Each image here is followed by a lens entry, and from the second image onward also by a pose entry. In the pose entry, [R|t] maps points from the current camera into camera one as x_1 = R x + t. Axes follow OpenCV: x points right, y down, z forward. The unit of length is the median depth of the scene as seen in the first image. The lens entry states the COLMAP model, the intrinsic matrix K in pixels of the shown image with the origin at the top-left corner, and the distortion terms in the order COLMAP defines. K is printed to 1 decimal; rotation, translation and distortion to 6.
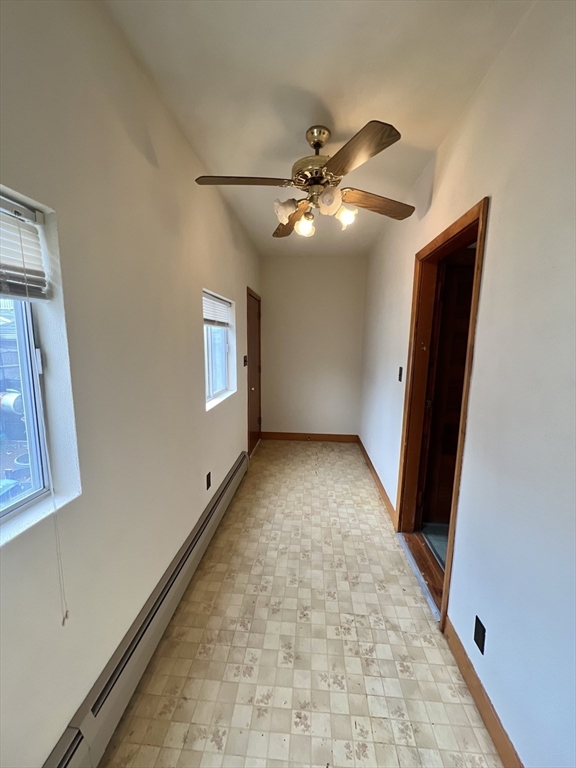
lens RADIAL K [[306.6, 0, 289.1], [0, 306.6, 385.1], [0, 0, 1]] dist [-0.000669, 0.000500]
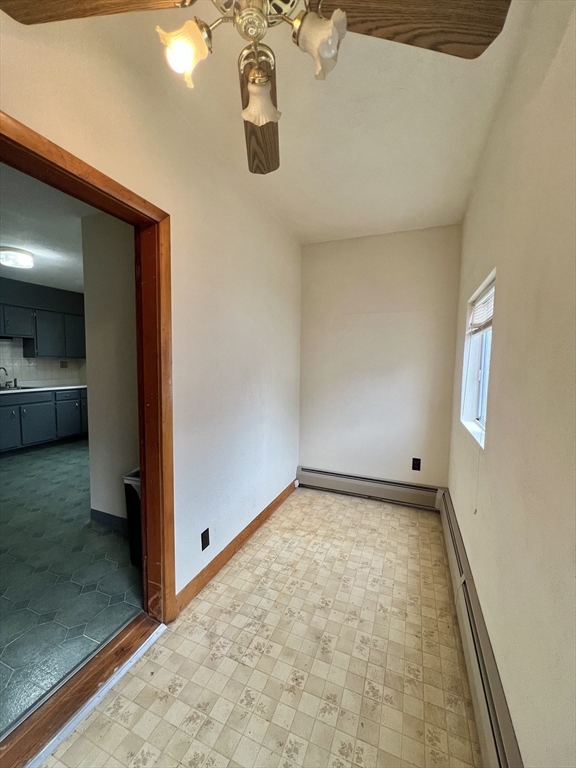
lens RADIAL K [[306.6, 0, 287.9], [0, 306.6, 384.9], [0, 0, 1]] dist [-0.000669, 0.000500]
pose [[-0.948954, -0.049681, 0.311477, -0.150365], [0.019109, 0.976648, 0.213993, -0.184707], [-0.314835, 0.209021, -0.925845, 1.712394]]
